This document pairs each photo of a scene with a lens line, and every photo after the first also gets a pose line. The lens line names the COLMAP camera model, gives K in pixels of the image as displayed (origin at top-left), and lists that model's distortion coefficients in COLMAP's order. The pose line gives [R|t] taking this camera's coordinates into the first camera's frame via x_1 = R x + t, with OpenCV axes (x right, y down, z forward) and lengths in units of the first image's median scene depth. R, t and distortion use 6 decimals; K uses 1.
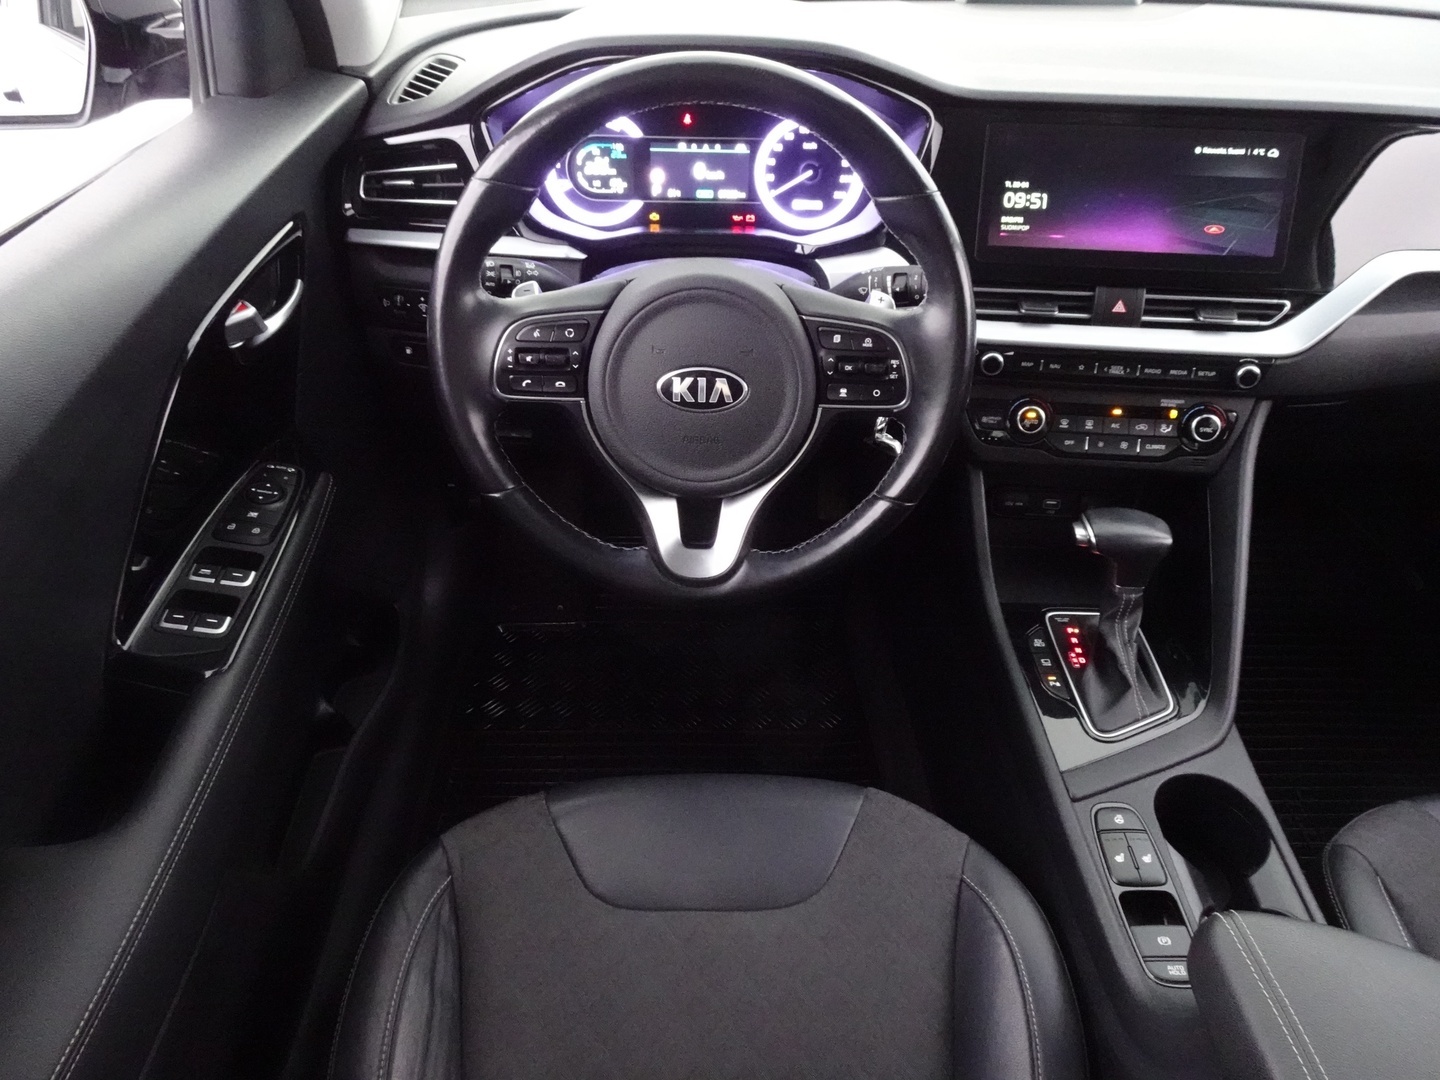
lens RADIAL K [[1028.0, 0, 721.2], [0, 1028.0, 530.0], [0, 0, 1]] dist [0.018386, 0.000602]
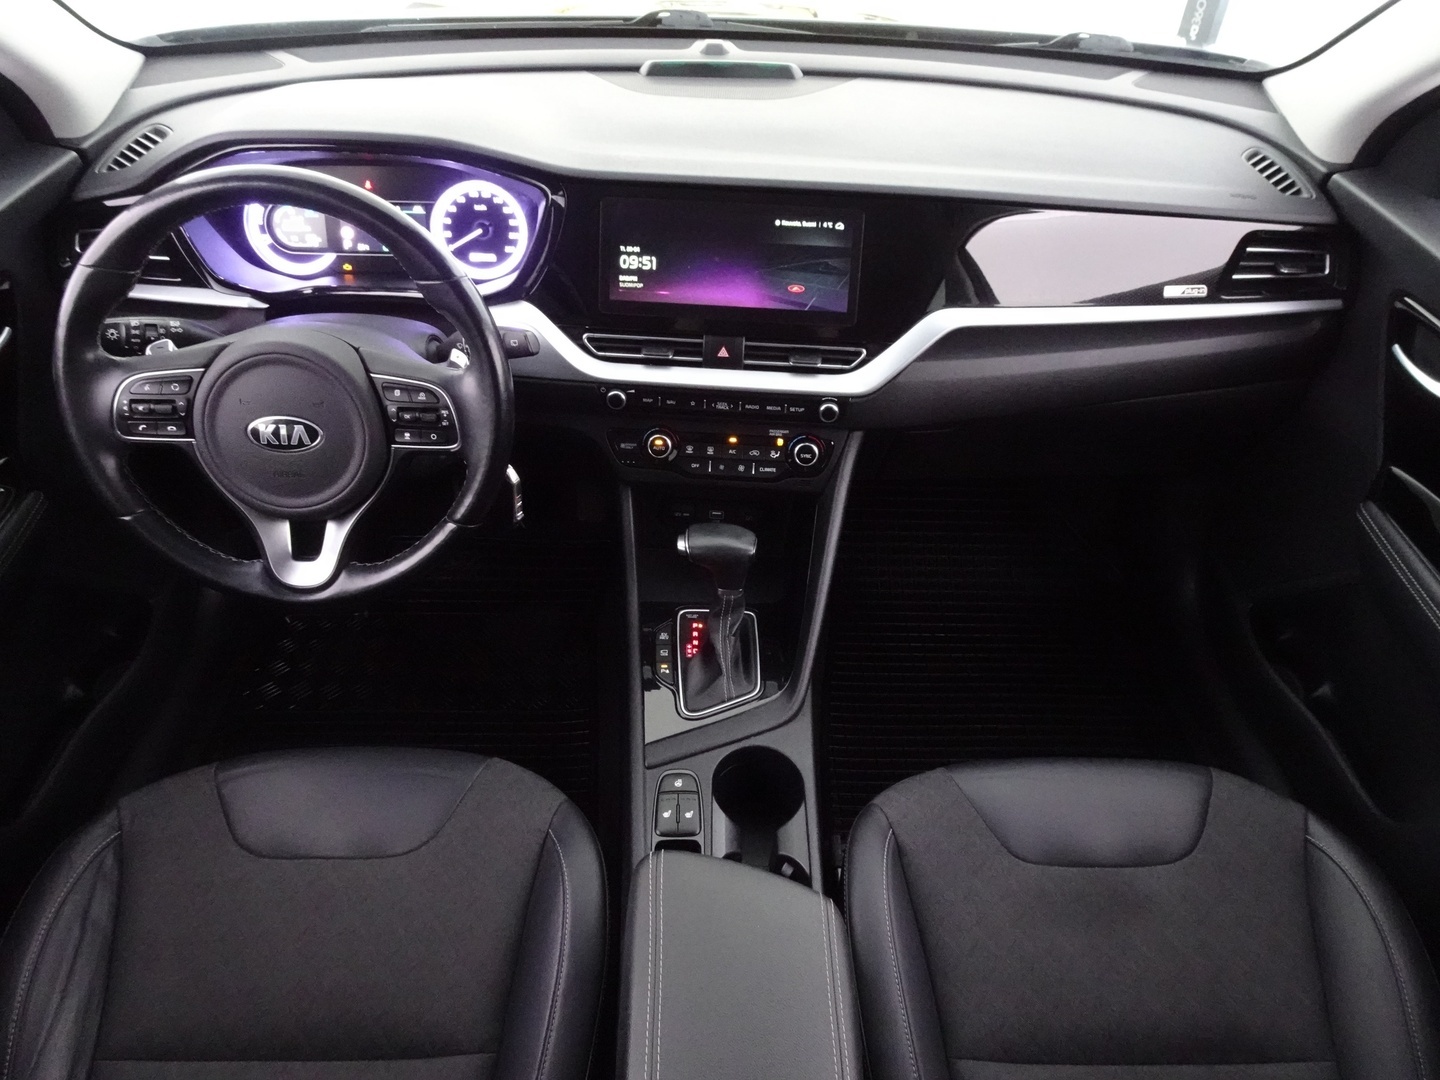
lens RADIAL K [[1028.0, 0, 722.7], [0, 1028.0, 528.3], [0, 0, 1]] dist [0.018386, 0.000602]
pose [[0.999951, 0.002922, 0.009441, 0.381058], [-0.003099, 0.999818, 0.018847, -0.037778], [-0.009384, -0.018876, 0.999778, -0.183846]]
